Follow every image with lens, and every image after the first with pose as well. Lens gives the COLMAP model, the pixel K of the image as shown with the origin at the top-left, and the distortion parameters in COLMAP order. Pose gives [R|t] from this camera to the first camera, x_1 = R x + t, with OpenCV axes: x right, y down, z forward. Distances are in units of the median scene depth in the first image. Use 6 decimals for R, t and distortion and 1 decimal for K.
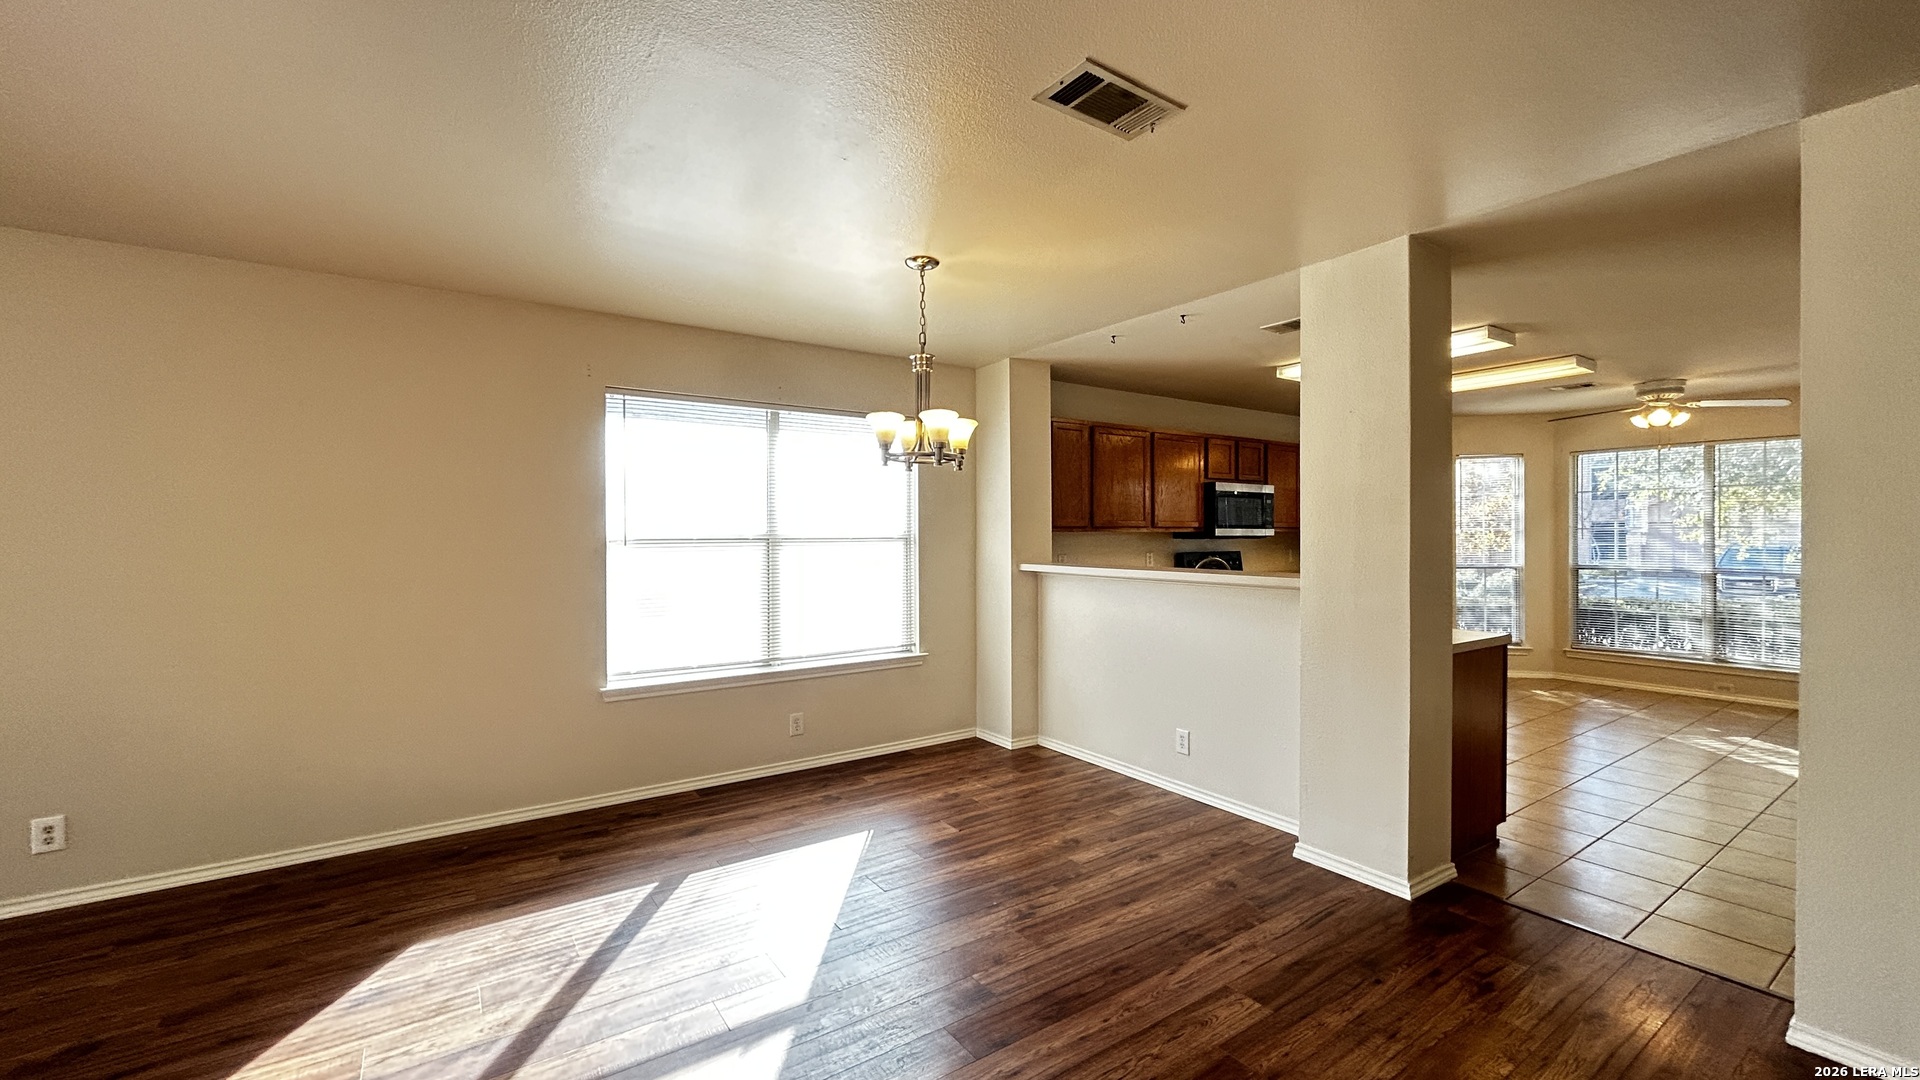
lens RADIAL K [[766.0, 0, 963.3], [0, 766.0, 537.3], [0, 0, 1]] dist [-0.002403, -0.000122]
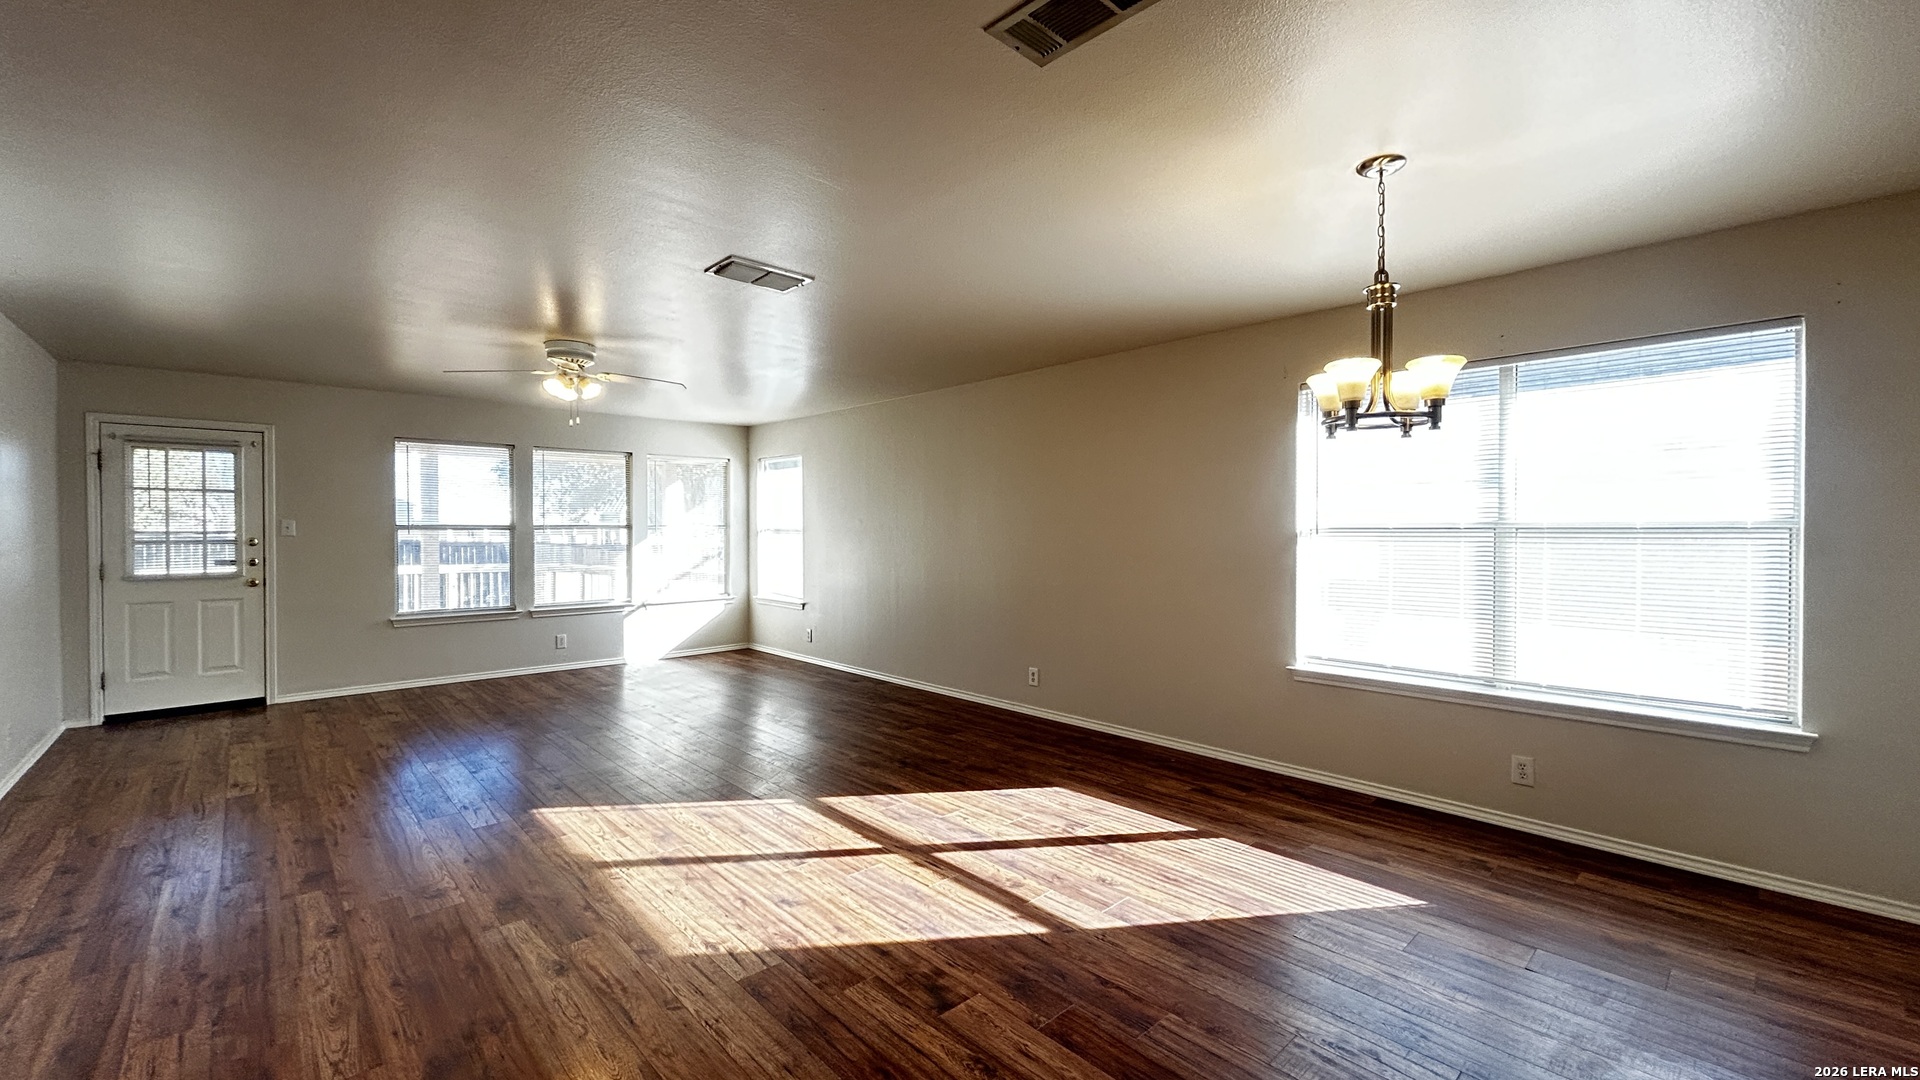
lens RADIAL K [[770.4, 0, 963.1], [0, 770.4, 538.3], [0, 0, 1]] dist [0.000029, 0.000240]
pose [[0.149437, 0.017779, -0.988611, 0.473722], [-0.002230, 0.999842, 0.017644, -0.000402], [0.988769, -0.000433, 0.149453, 0.343639]]
